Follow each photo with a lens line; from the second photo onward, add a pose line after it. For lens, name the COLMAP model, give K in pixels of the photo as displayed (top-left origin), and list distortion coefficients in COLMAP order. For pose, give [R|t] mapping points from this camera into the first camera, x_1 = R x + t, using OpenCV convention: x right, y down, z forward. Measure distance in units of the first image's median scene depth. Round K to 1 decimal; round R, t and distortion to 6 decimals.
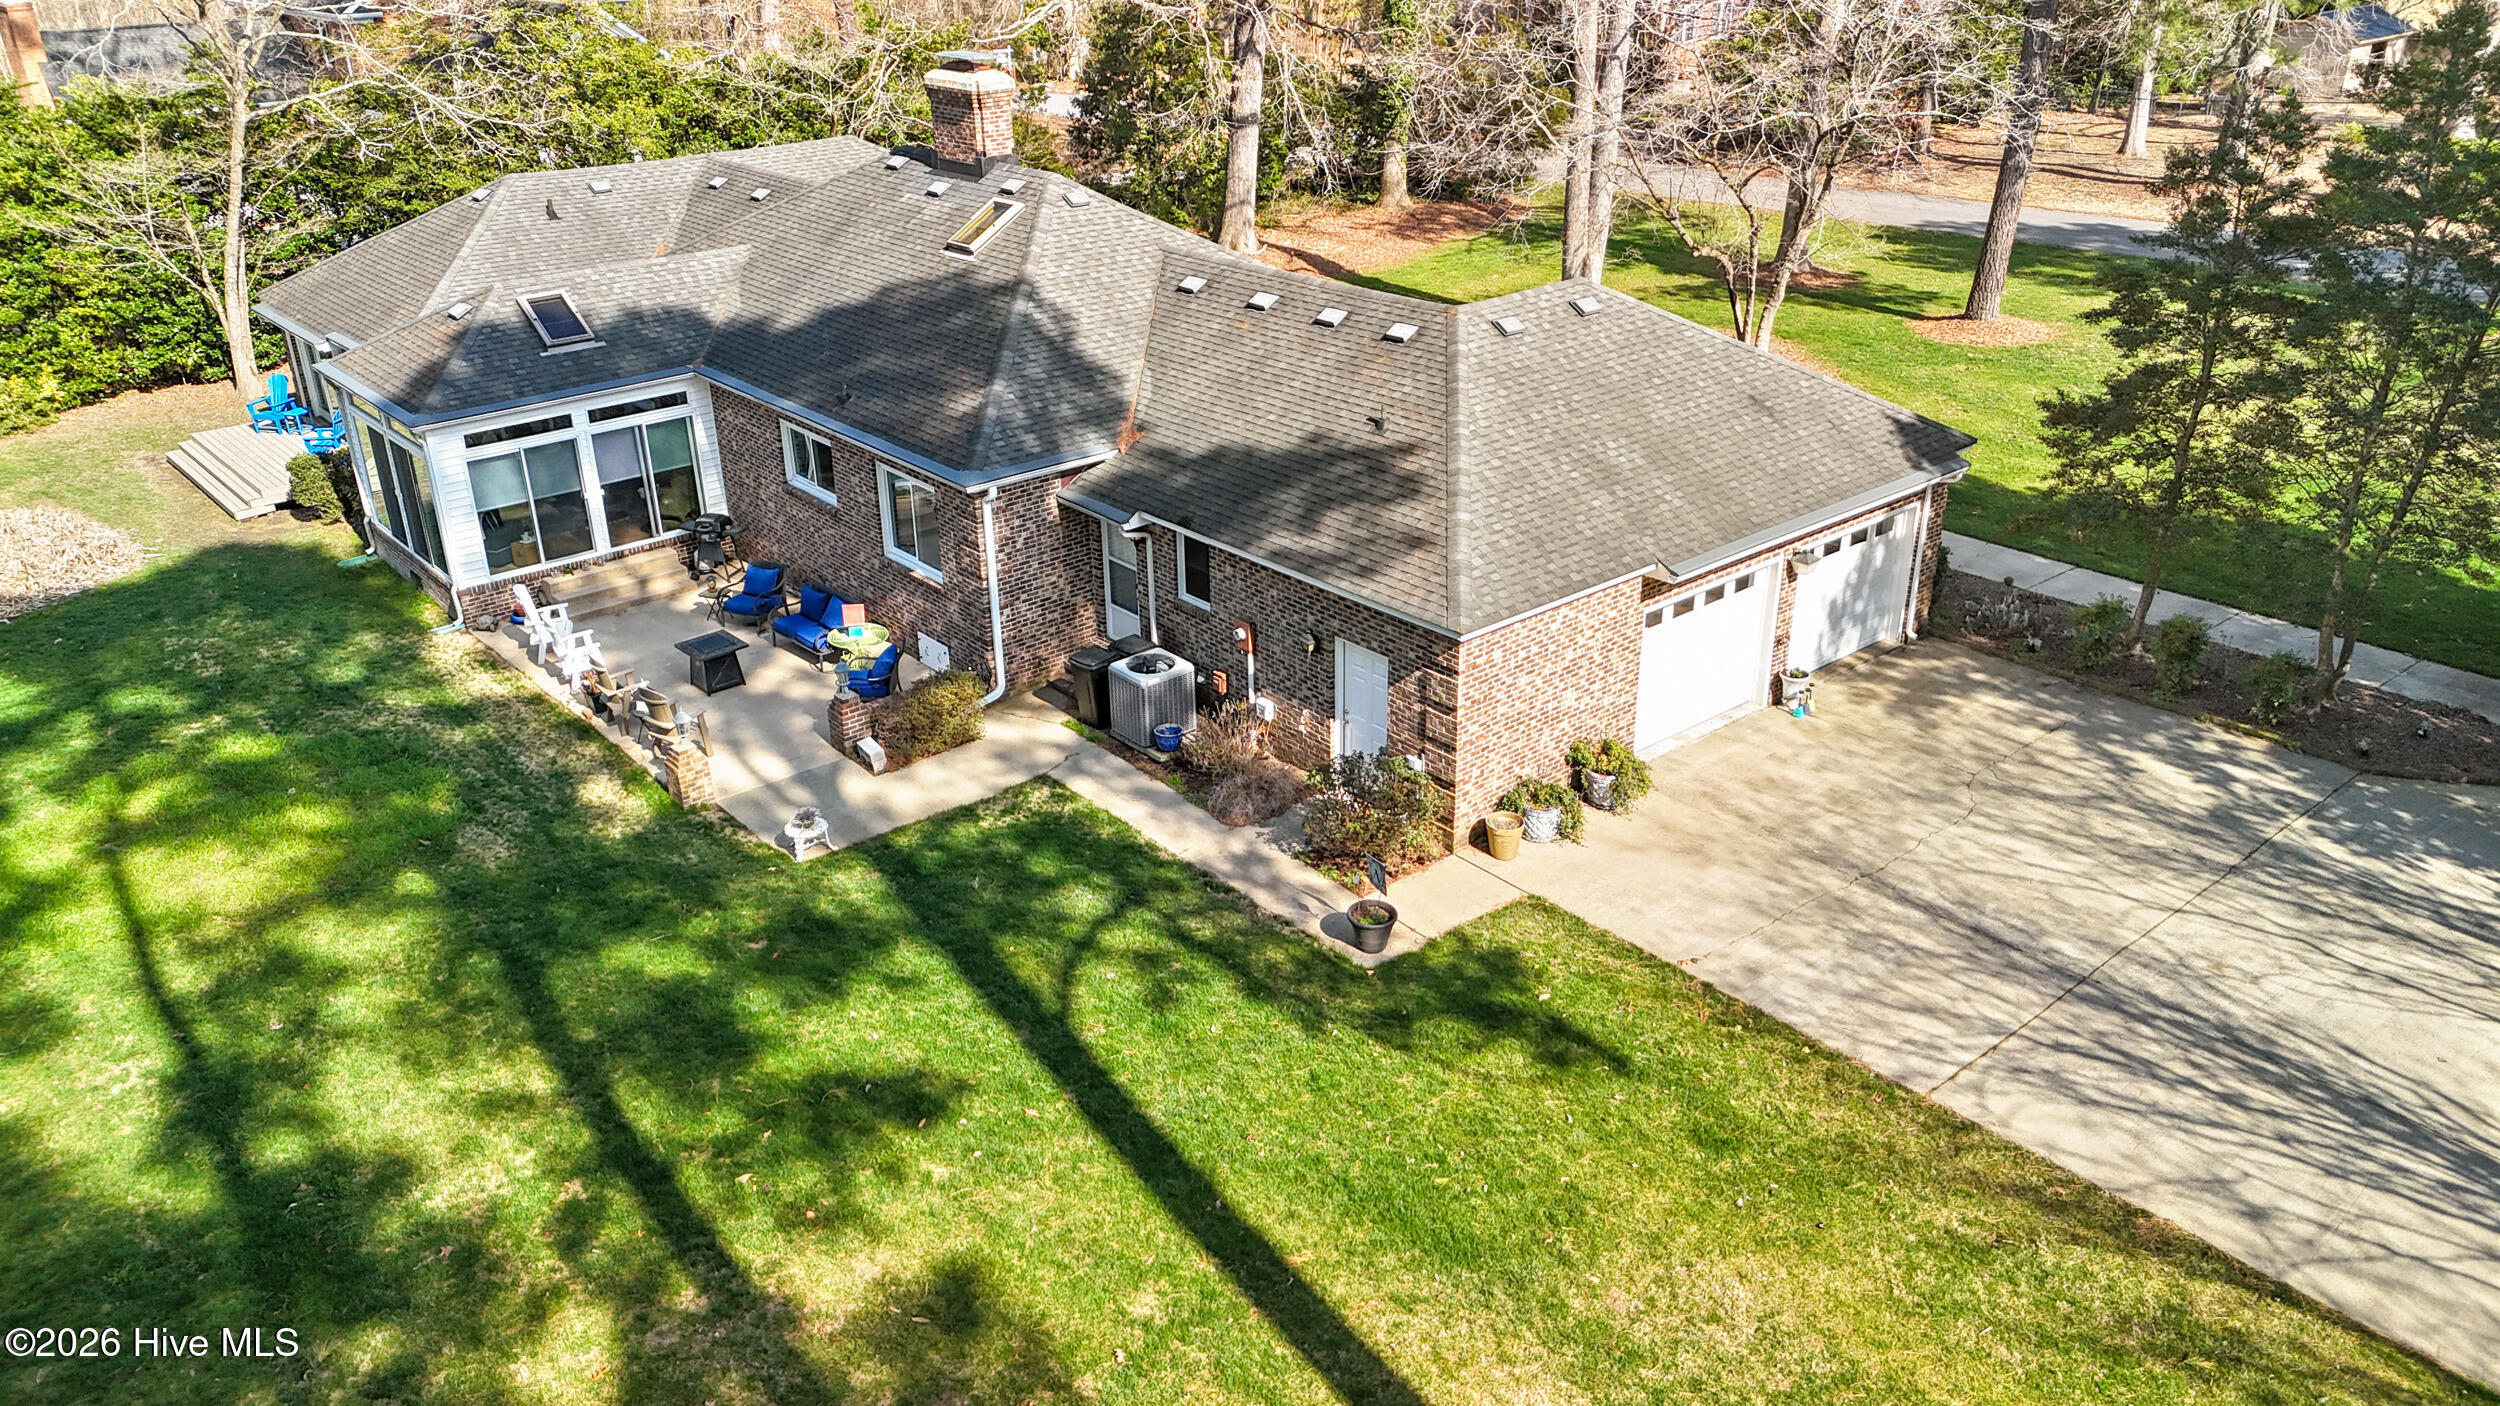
lens RADIAL K [[1869.0, 0, 1239.5], [0, 1869.0, 702.5], [0, 0, 1]] dist [0.046039, -0.029735]
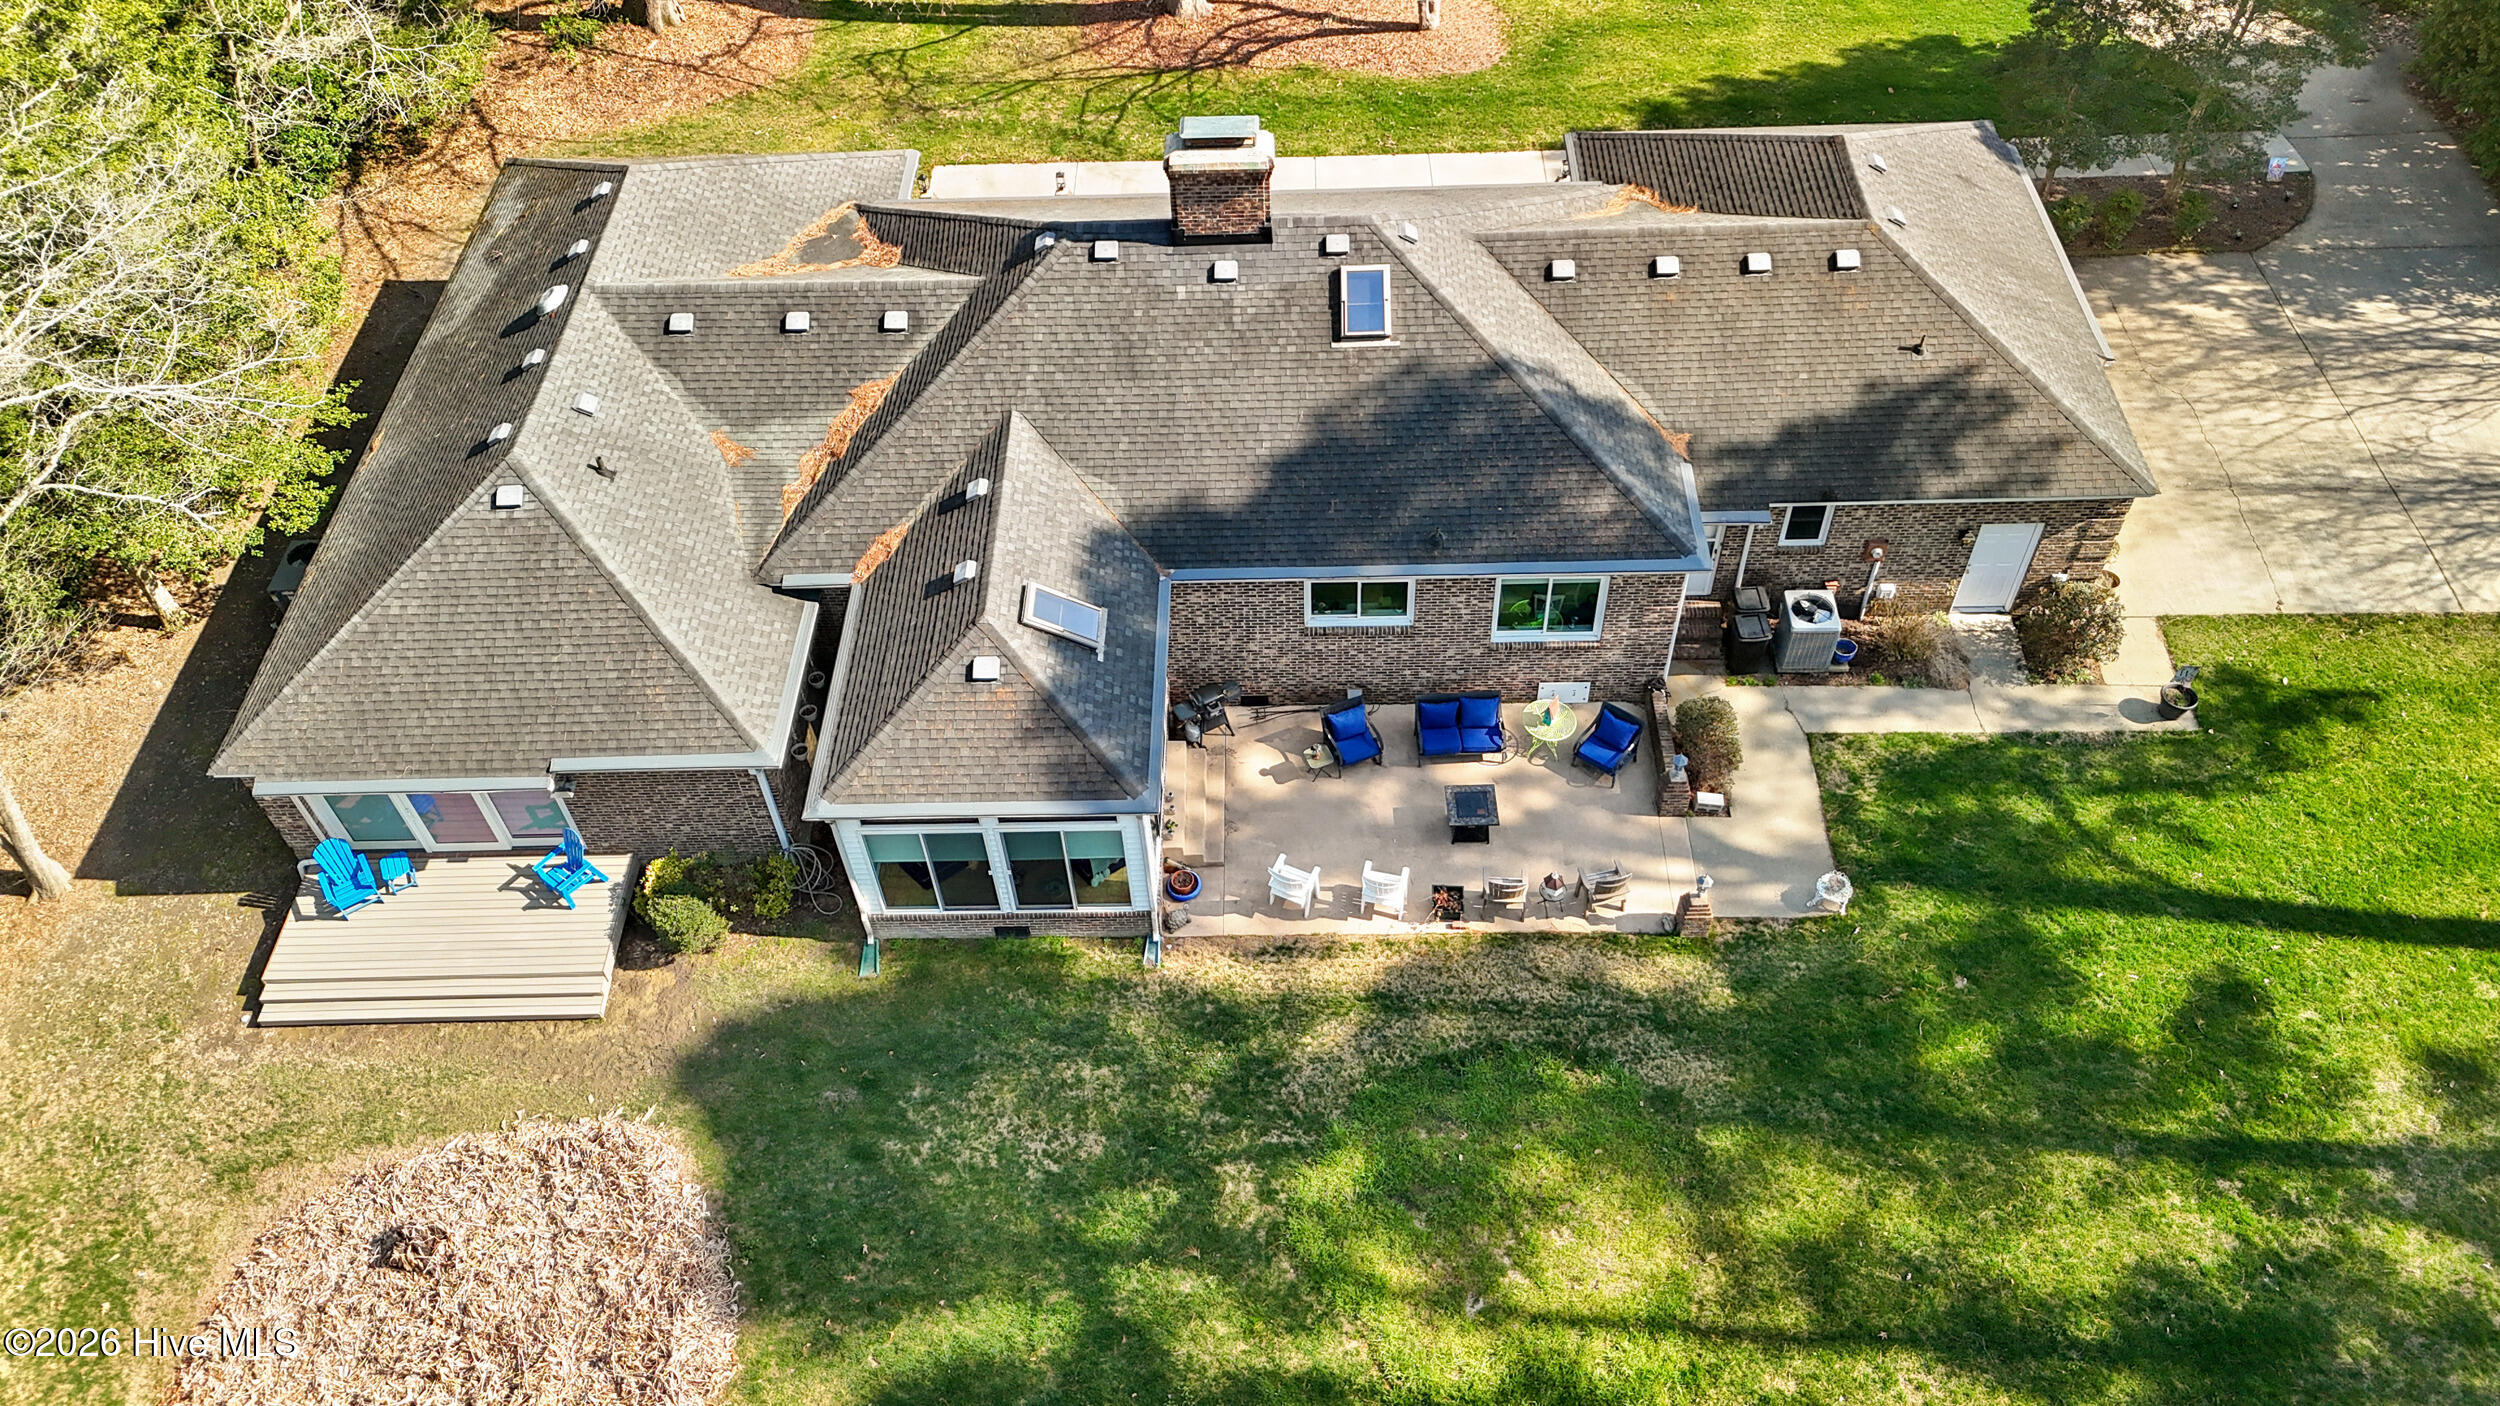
lens RADIAL K [[1869.0, 0, 1244.5], [0, 1869.0, 701.6], [0, 0, 1]] dist [0.046039, -0.029735]
pose [[0.656533, -0.571155, 0.492693, -1.065767], [0.346062, 0.808458, 0.476065, -0.786704], [-0.670228, -0.142050, 0.728434, 0.398895]]
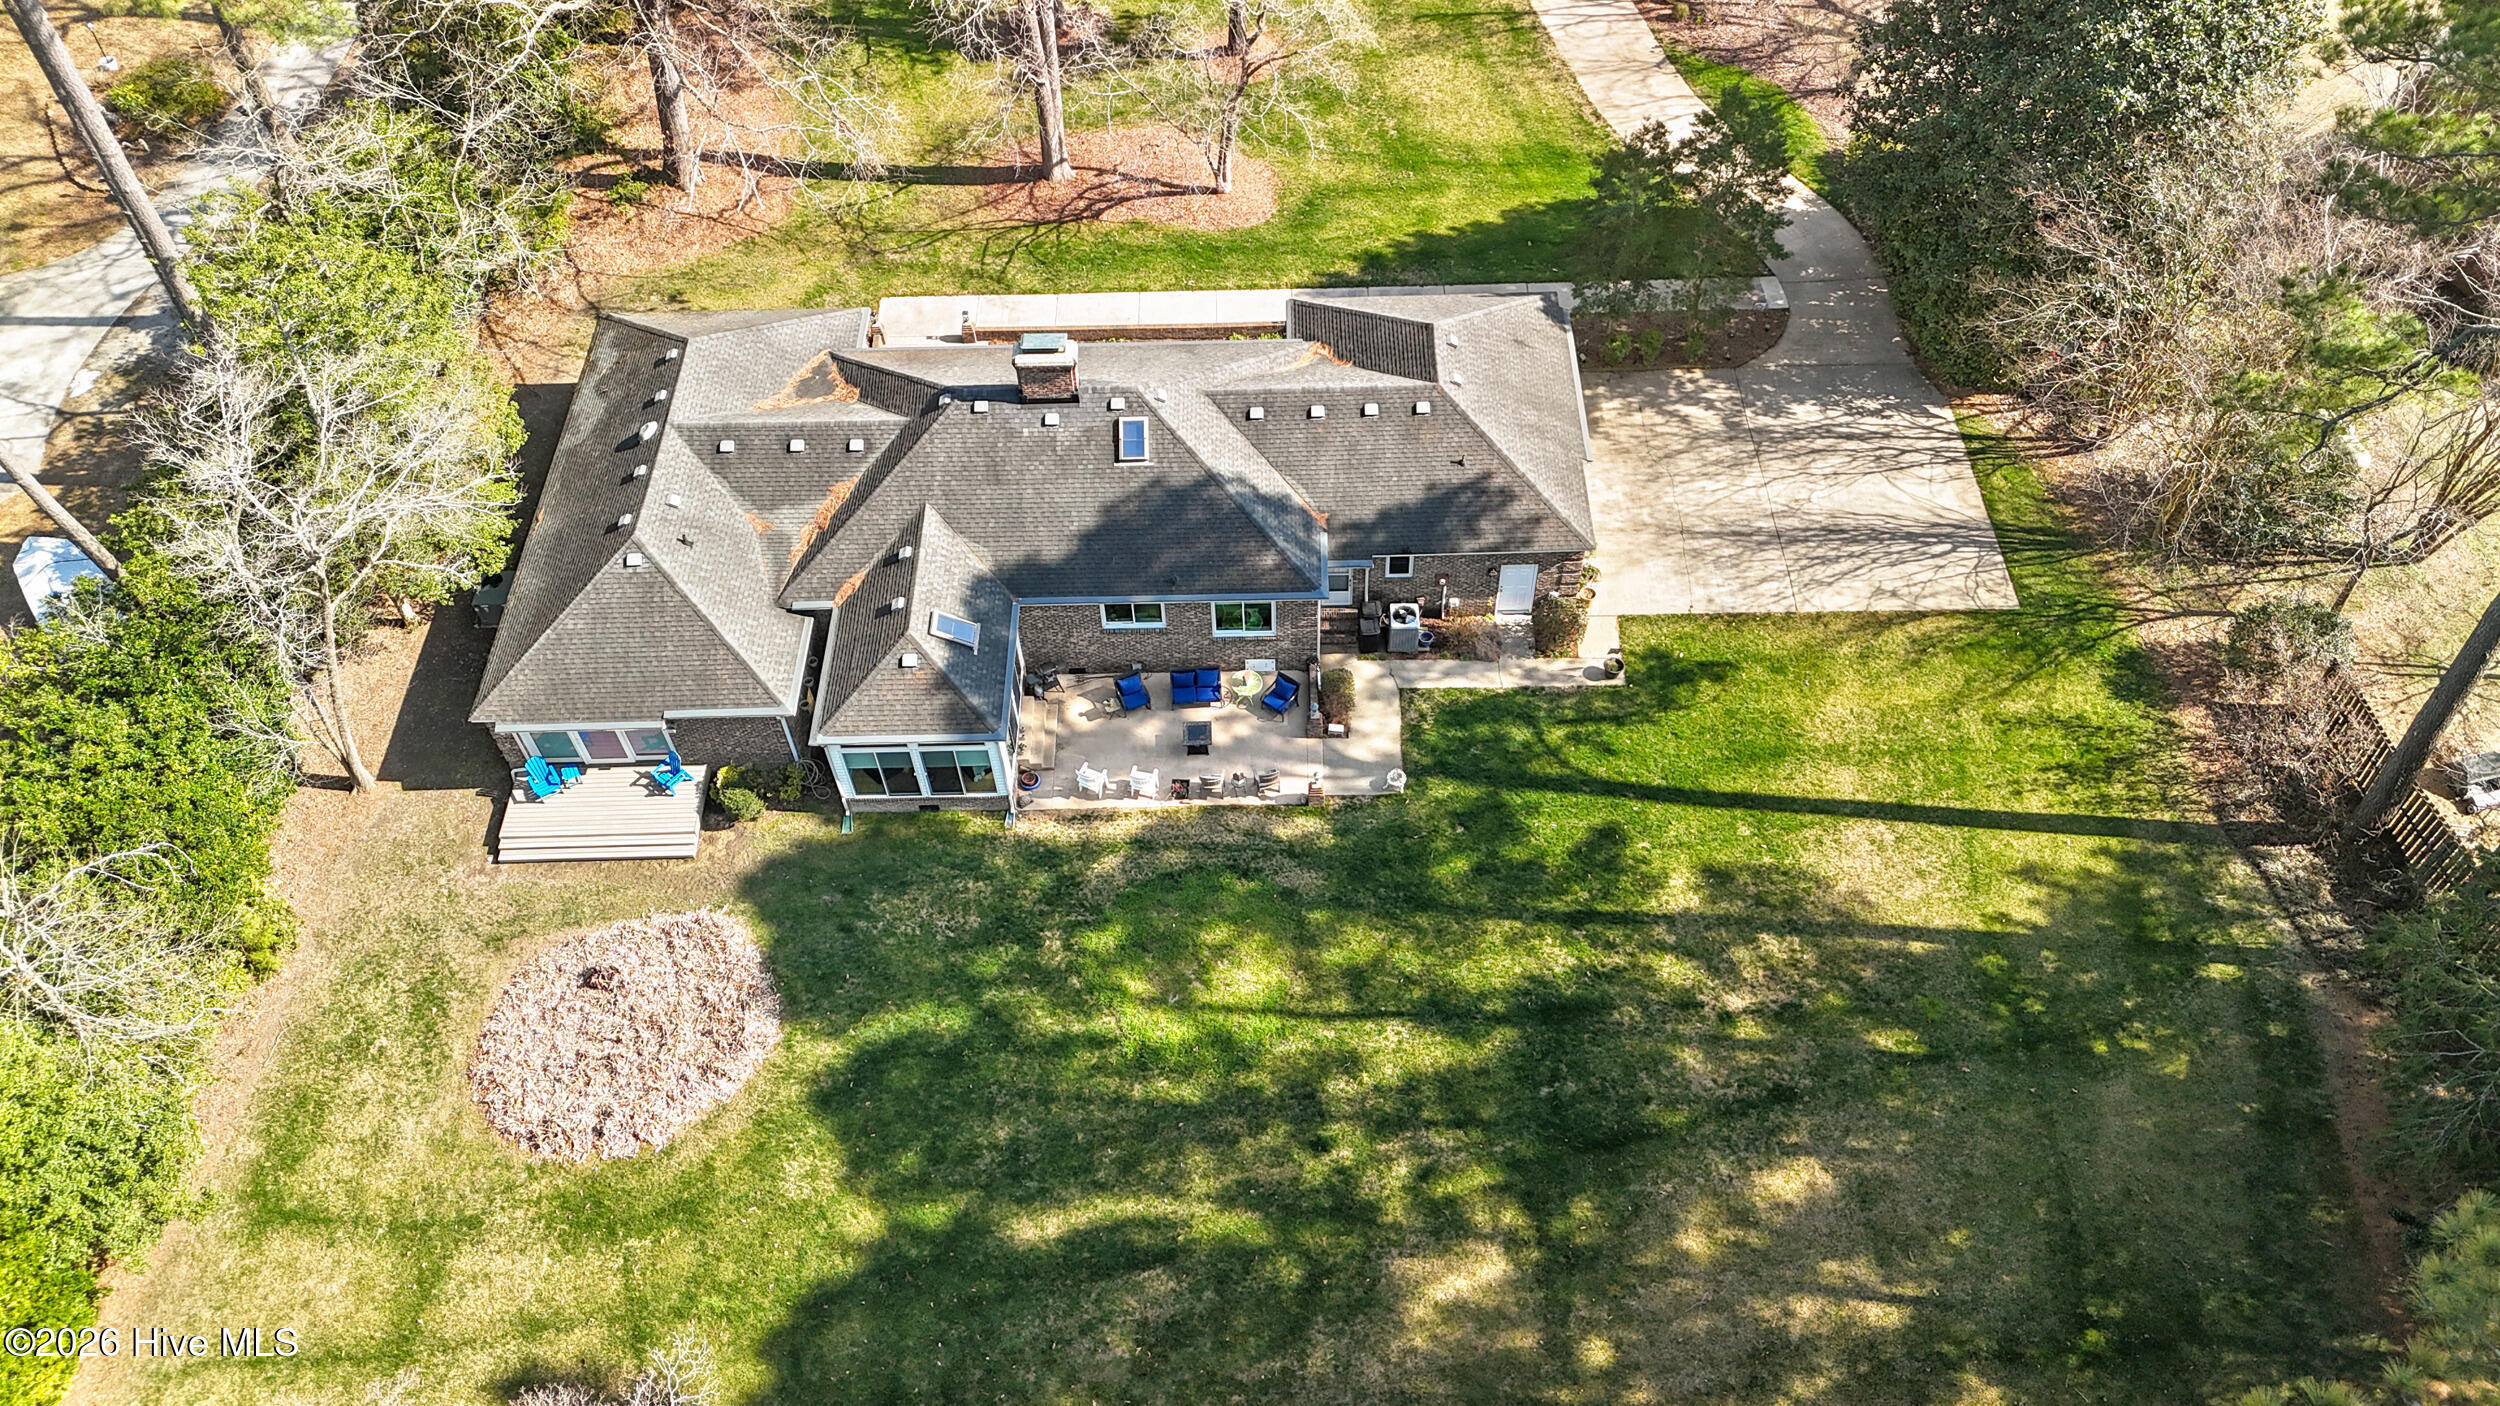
lens RADIAL K [[1869.0, 0, 1269.2], [0, 1869.0, 694.3], [0, 0, 1]] dist [0.046039, -0.029735]
pose [[0.639816, -0.597725, 0.483074, -1.366390], [0.335941, 0.782858, 0.523715, -1.242592], [-0.691215, -0.172798, 0.701685, -0.406009]]
